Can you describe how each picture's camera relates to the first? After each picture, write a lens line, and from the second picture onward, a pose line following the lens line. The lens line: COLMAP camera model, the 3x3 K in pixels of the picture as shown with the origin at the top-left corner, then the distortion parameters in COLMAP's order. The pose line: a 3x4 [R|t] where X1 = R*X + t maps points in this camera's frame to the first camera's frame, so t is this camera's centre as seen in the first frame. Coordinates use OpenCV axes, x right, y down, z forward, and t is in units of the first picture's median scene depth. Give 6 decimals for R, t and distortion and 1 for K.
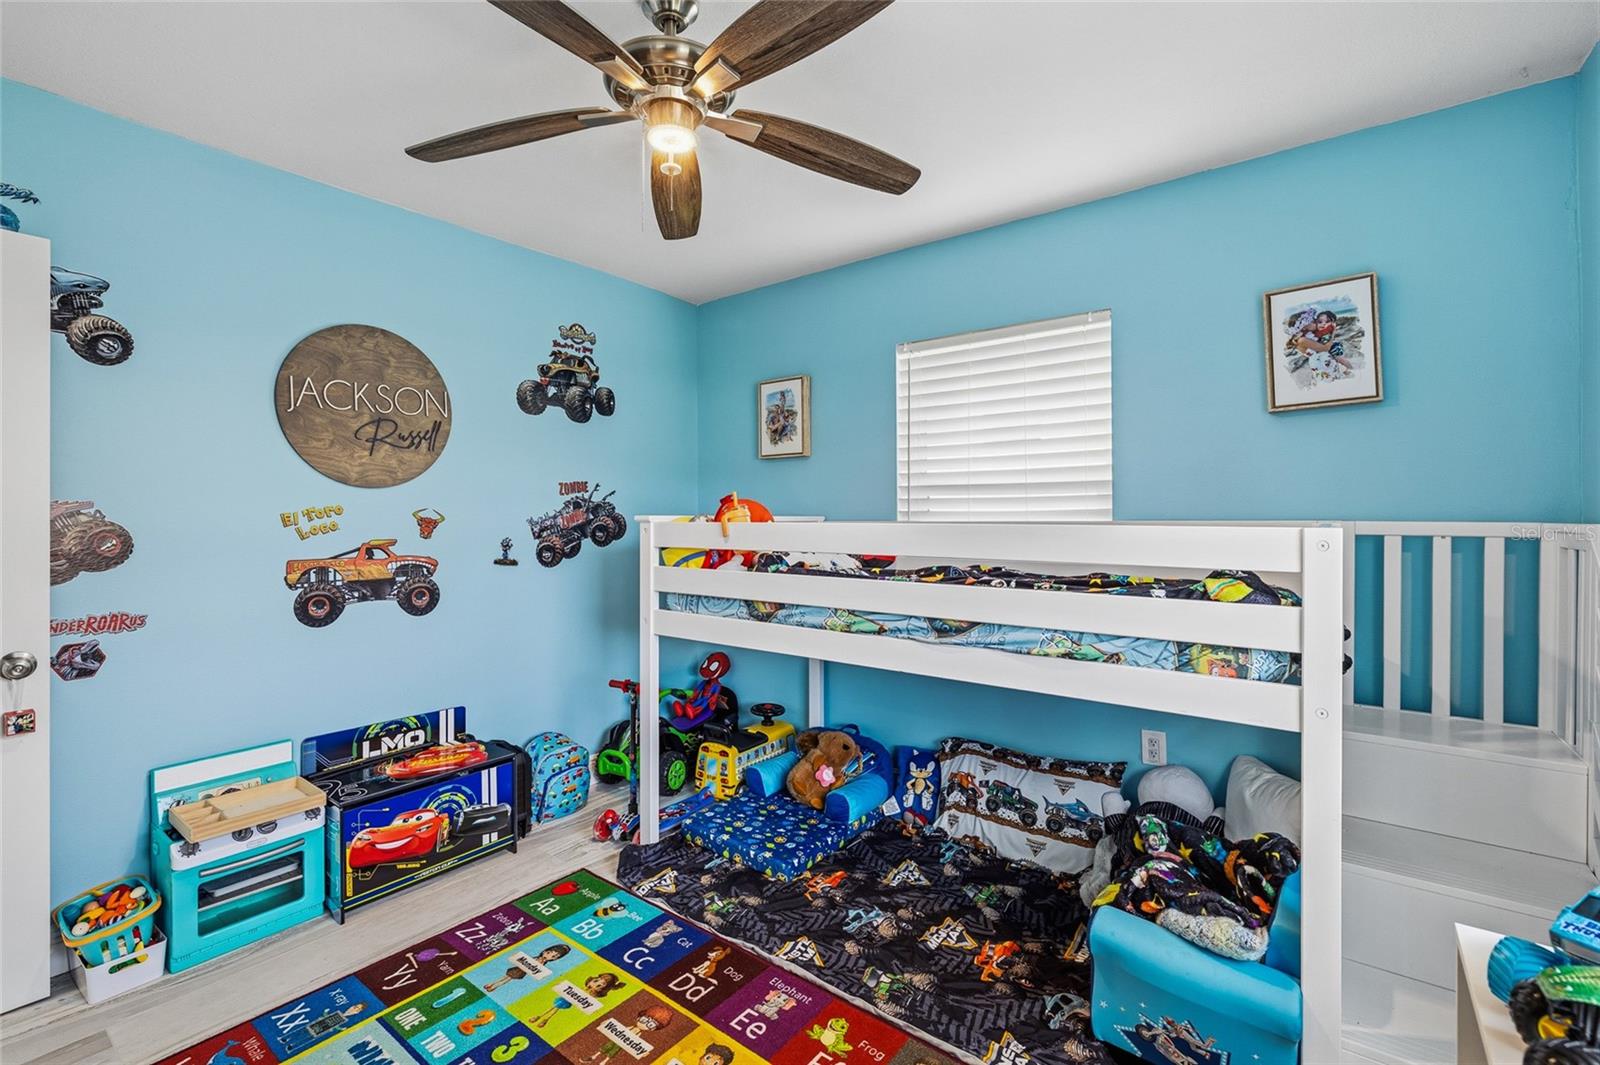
lens RADIAL K [[713.6, 0, 796.1], [0, 713.6, 519.2], [0, 0, 1]] dist [-0.000897, 0.000415]
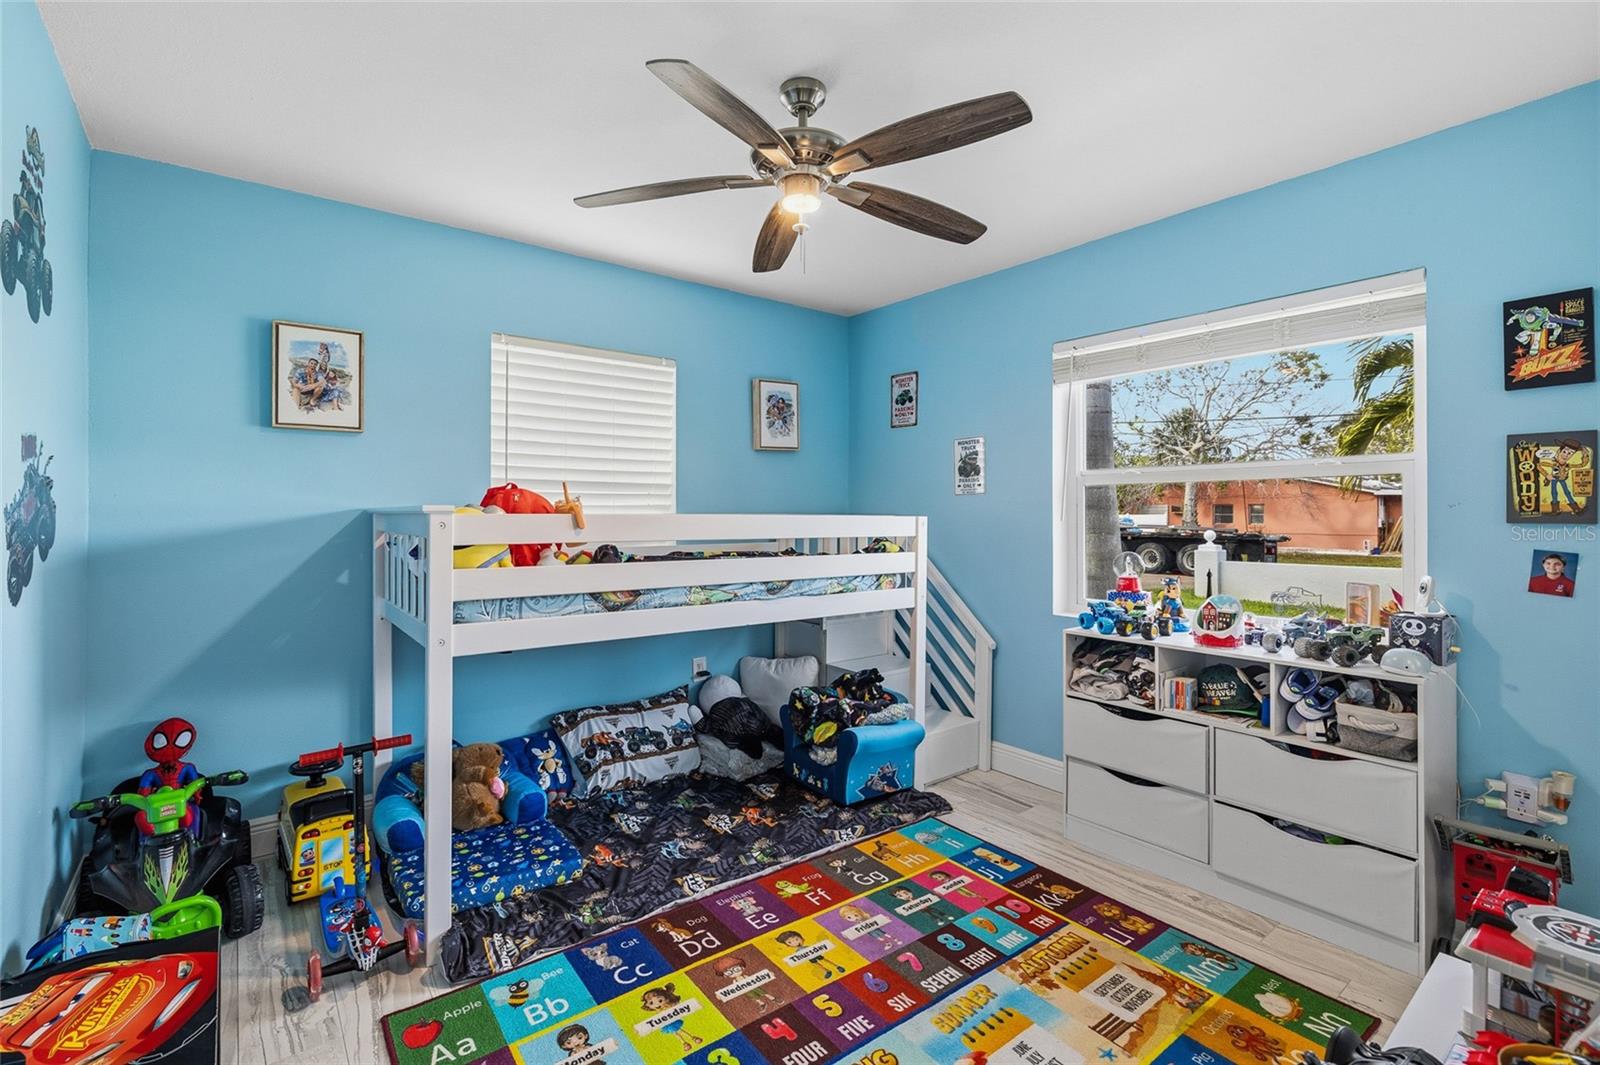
lens RADIAL K [[713.6, 0, 796.1], [0, 713.6, 519.2], [0, 0, 1]] dist [-0.000897, 0.000415]
pose [[0.251731, -0.004324, 0.967788, -0.899809], [0.000371, 0.999990, 0.004371, 0.007363], [-0.967797, -0.000741, 0.251730, 0.460905]]
